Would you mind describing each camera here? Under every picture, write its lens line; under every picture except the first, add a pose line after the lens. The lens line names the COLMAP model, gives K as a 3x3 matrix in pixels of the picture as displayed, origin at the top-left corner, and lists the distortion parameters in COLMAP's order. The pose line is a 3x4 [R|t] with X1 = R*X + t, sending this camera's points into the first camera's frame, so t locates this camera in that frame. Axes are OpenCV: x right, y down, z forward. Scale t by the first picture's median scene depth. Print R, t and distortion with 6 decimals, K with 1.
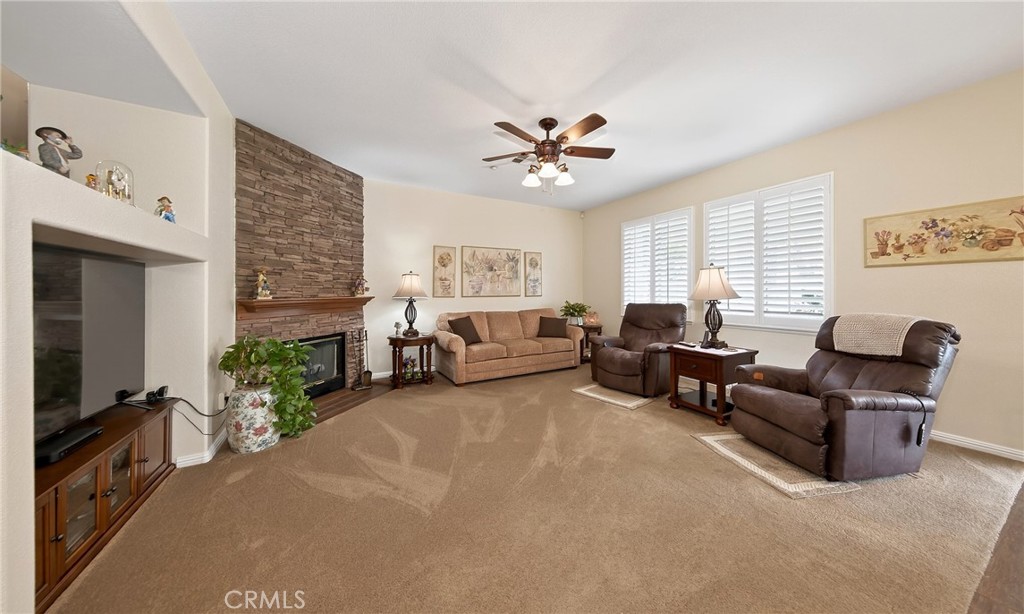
lens RADIAL K [[325.2, 0, 517.3], [0, 325.2, 292.0], [0, 0, 1]] dist [0.000204, 0.000003]
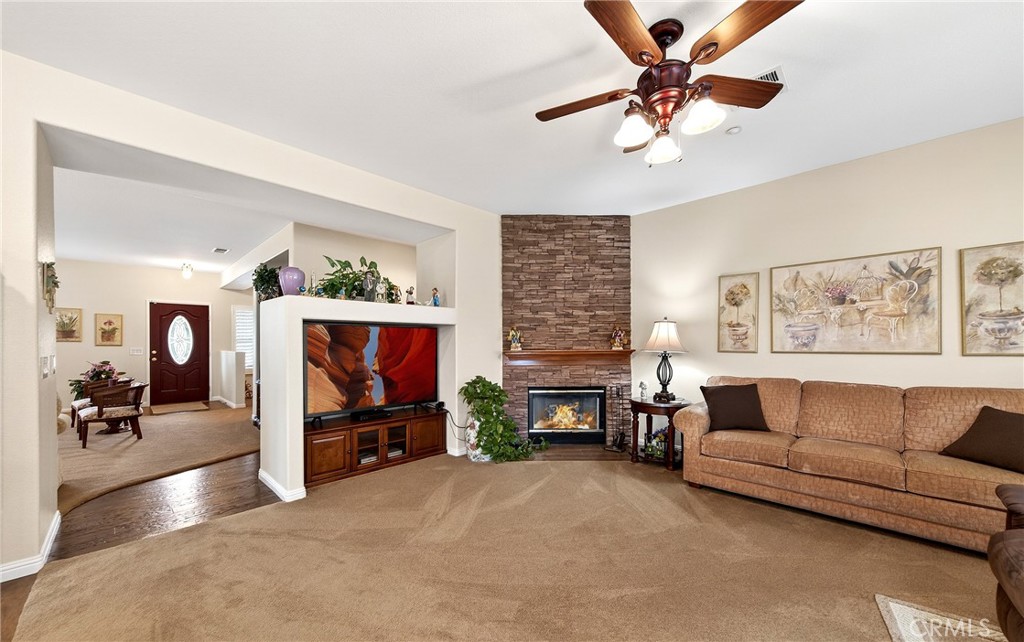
lens RADIAL K [[380.8, 0, 502.8], [0, 380.8, 343.4], [0, 0, 1]] dist [0.000298, 0.000148]
pose [[0.274099, 0.000112, -0.961701, 0.444640], [0.001358, 0.999999, 0.000503, -0.003591], [0.961700, -0.001444, 0.274099, 0.392395]]
